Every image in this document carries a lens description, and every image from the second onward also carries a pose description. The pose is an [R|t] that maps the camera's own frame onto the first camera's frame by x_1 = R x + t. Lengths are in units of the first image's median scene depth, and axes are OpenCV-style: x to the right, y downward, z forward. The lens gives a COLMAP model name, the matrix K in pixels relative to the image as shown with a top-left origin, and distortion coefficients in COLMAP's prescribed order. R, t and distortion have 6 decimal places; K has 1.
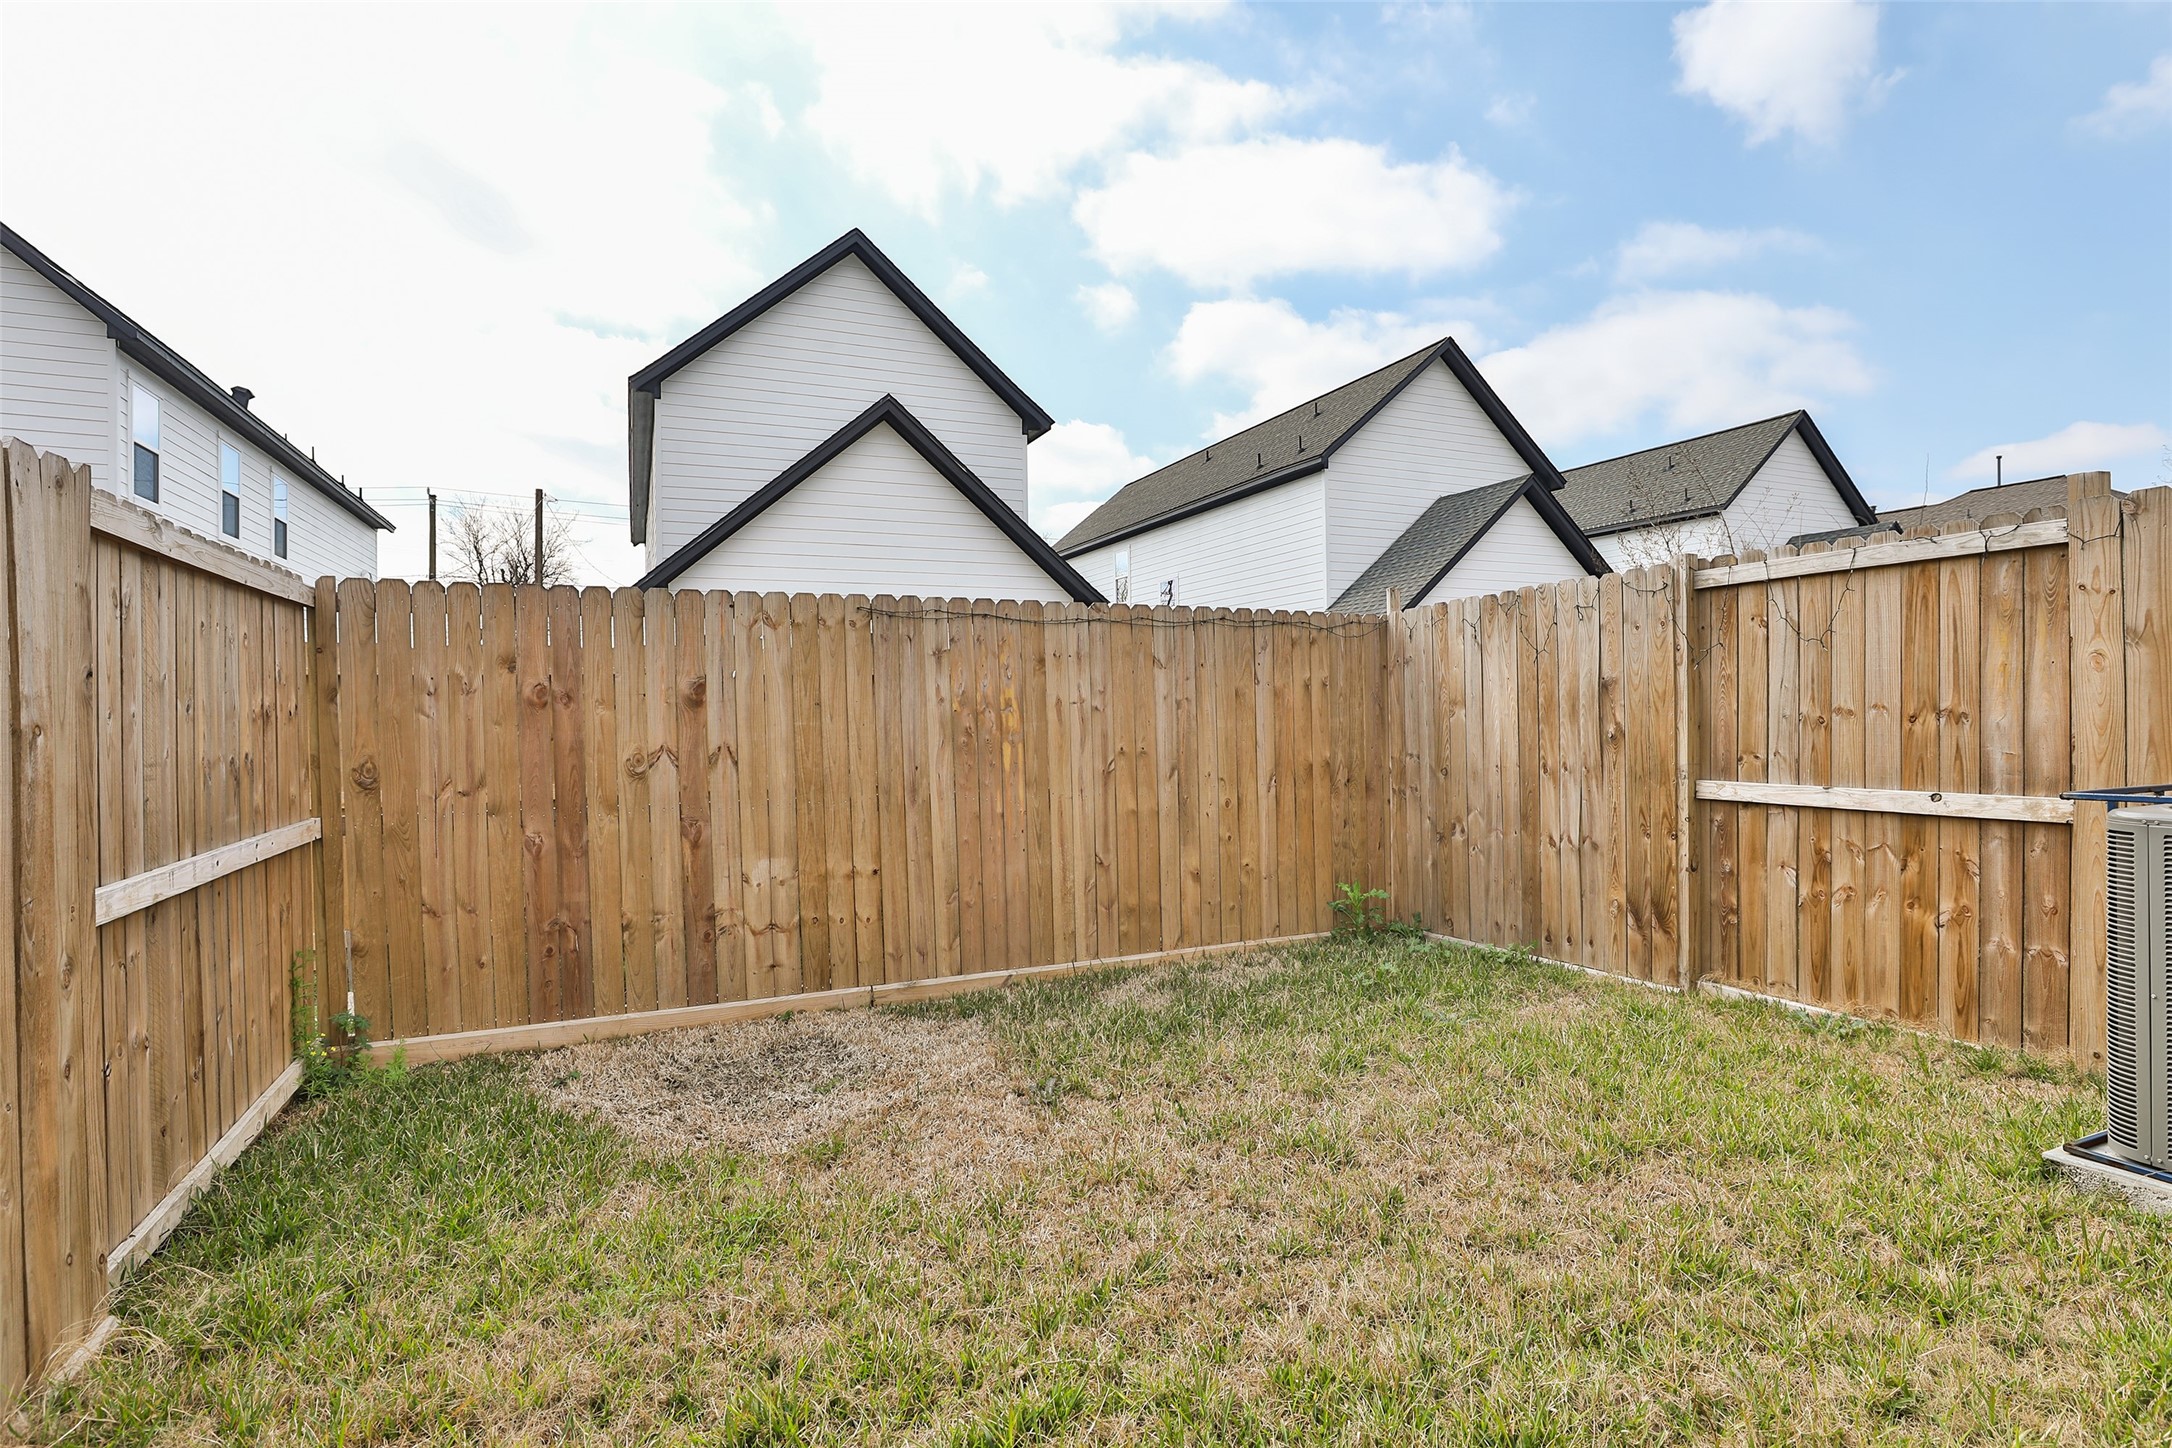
lens RADIAL K [[1045.5, 0, 1086.3], [0, 1045.5, 716.5], [0, 0, 1]] dist [-0.054698, 0.017290]
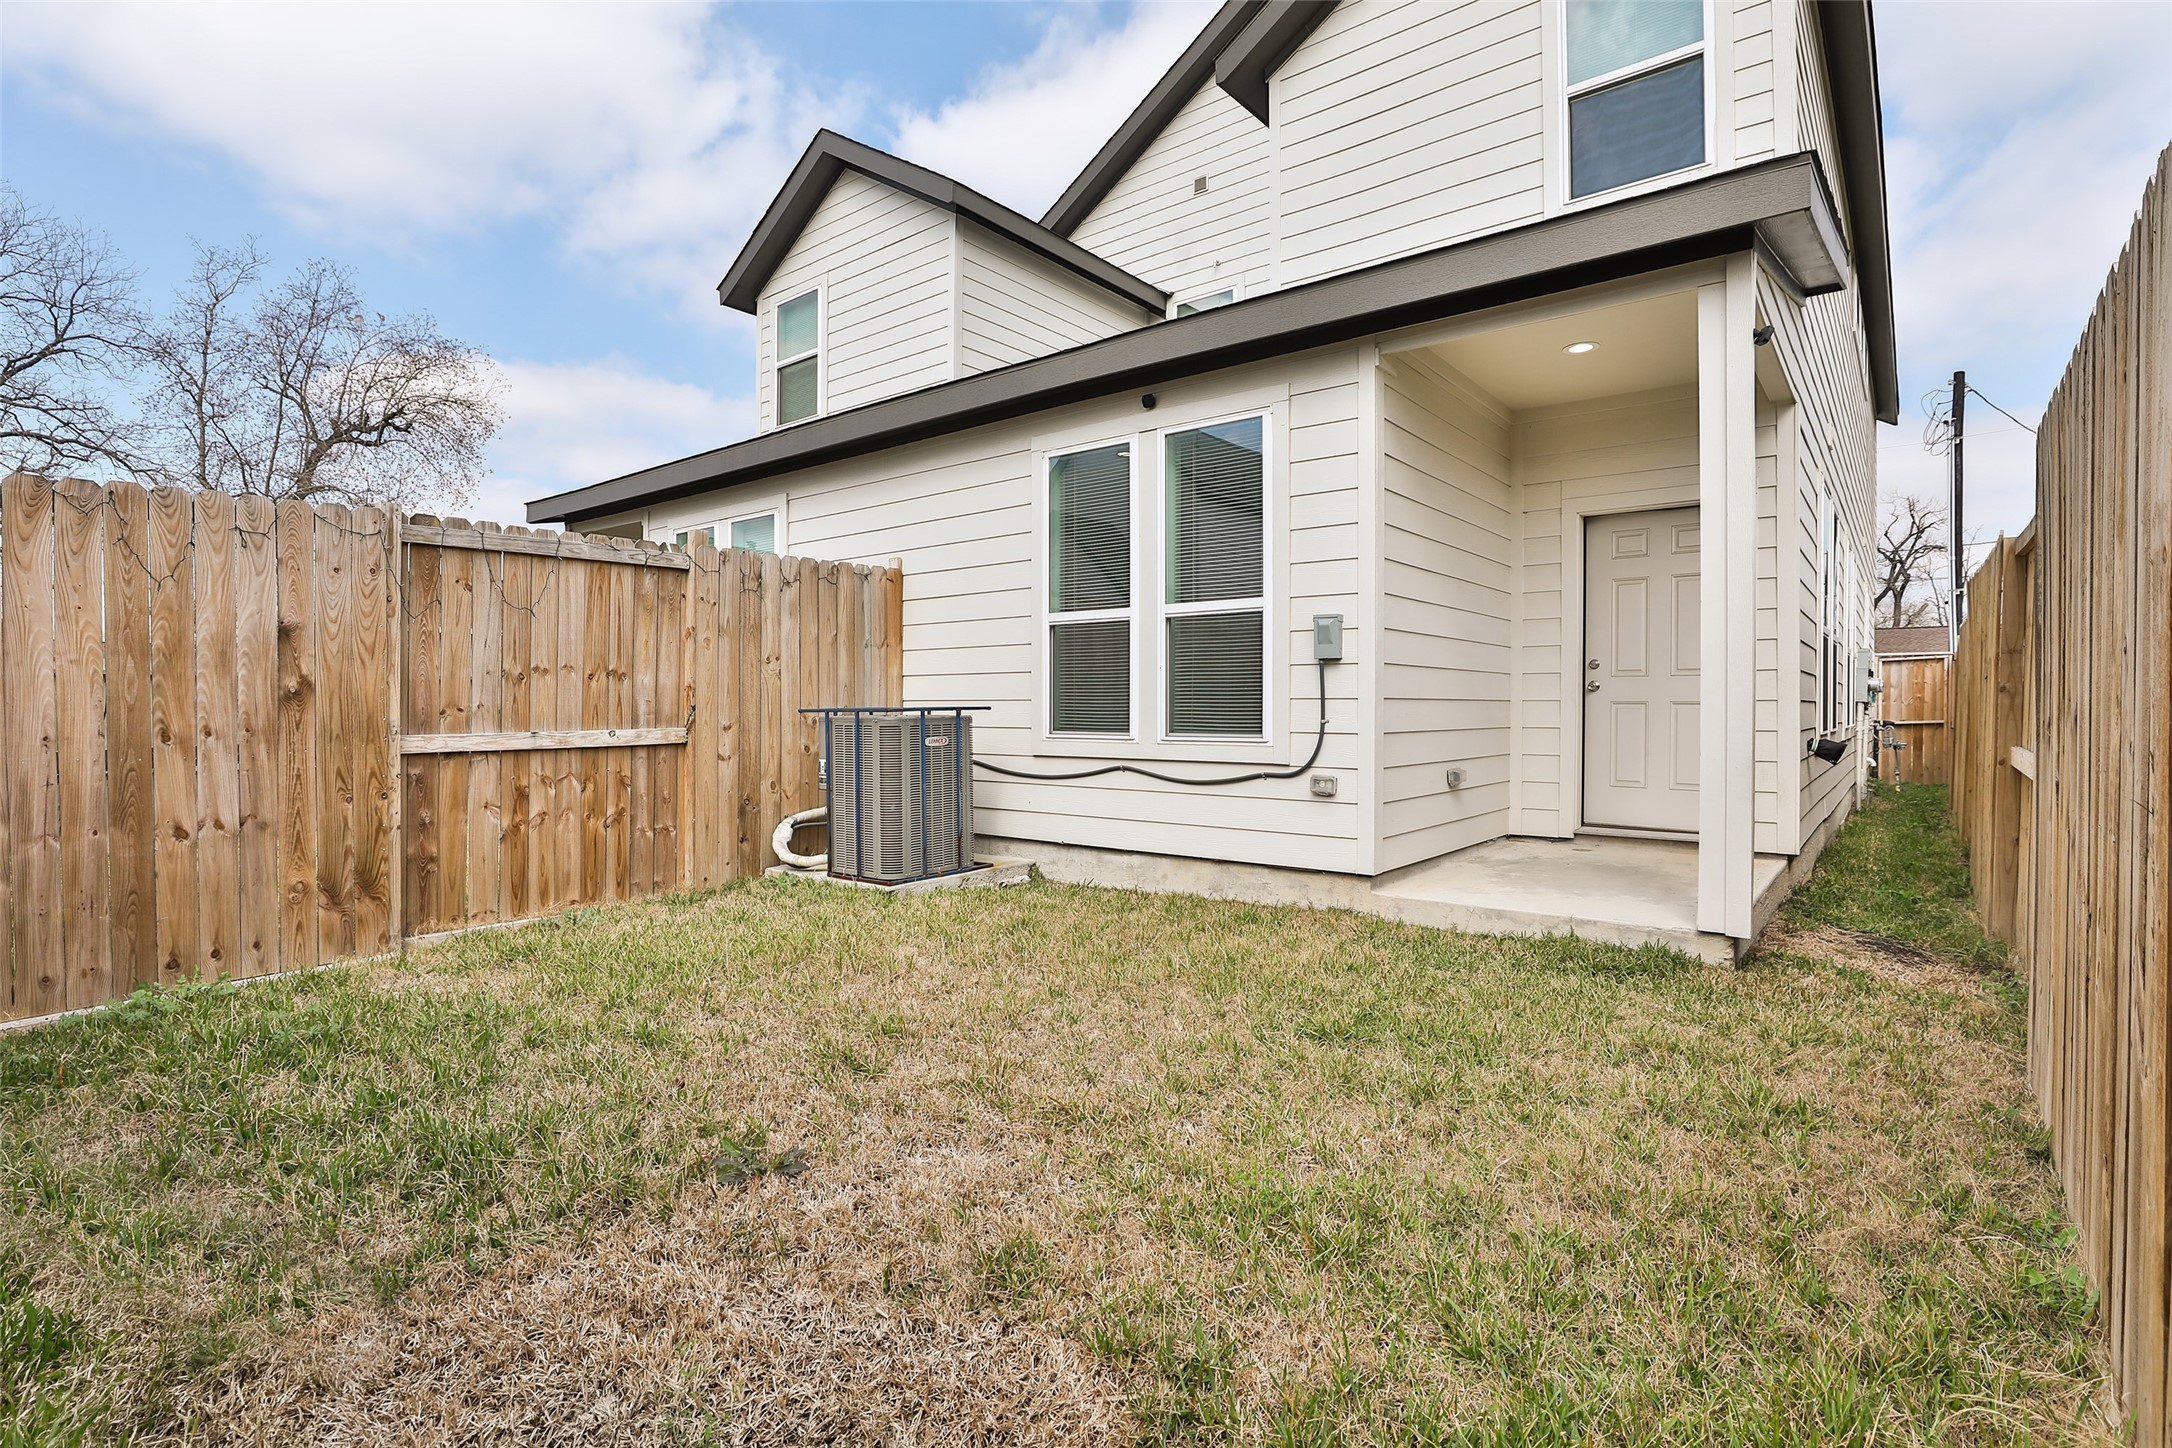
lens RADIAL K [[1045.5, 0, 1086.3], [0, 1045.5, 716.5], [0, 0, 1]] dist [-0.054698, 0.017290]
pose [[-0.463806, -0.008597, 0.885895, -0.612229], [0.002499, 0.999936, 0.011012, 0.036578], [-0.885933, 0.007322, -0.463755, 0.921633]]
